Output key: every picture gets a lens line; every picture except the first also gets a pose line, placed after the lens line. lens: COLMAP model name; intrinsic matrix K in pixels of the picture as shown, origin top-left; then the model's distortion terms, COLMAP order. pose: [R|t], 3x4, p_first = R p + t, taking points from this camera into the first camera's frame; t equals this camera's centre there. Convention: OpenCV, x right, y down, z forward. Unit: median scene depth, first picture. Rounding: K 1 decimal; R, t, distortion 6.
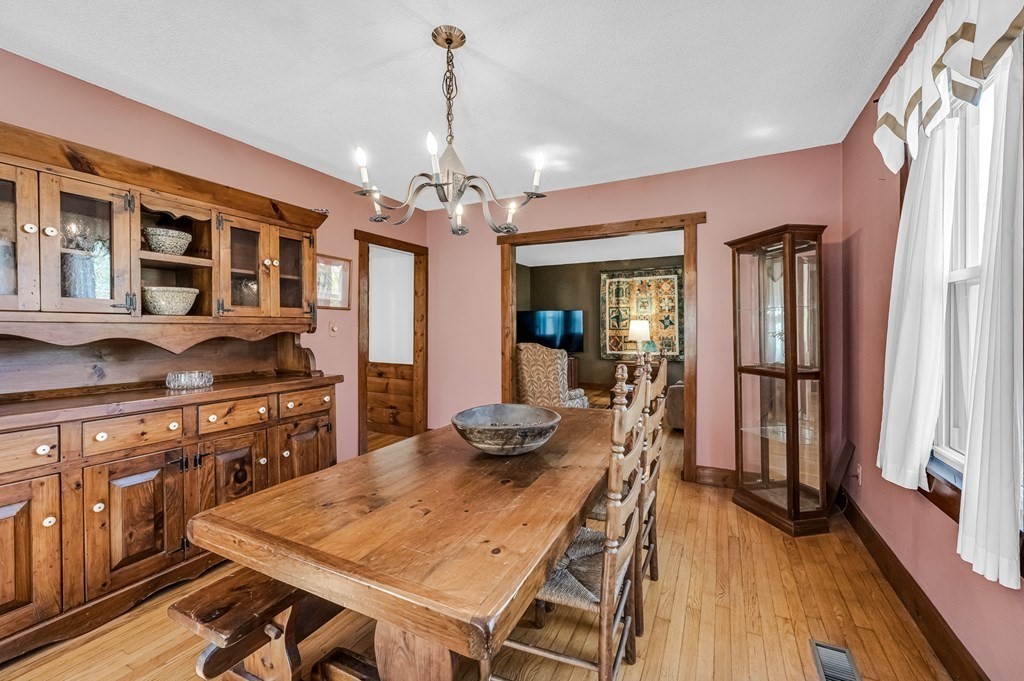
lens RADIAL K [[417.1, 0, 513.2], [0, 417.1, 330.3], [0, 0, 1]] dist [-0.000141, 0.000001]
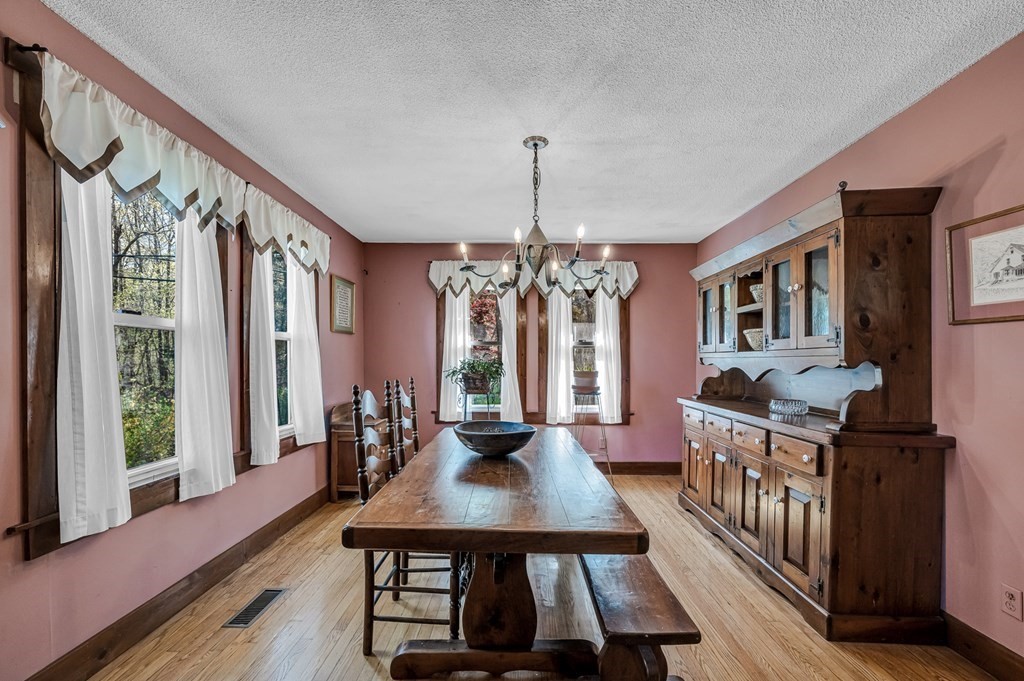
lens RADIAL K [[409.0, 0, 511.1], [0, 409.0, 347.0], [0, 0, 1]] dist [0.000068, 0.000011]
pose [[-0.900310, 0.003525, -0.435234, 0.238033], [0.003073, 0.999994, 0.001744, -0.044152], [0.435238, 0.000233, -0.900316, 1.559624]]
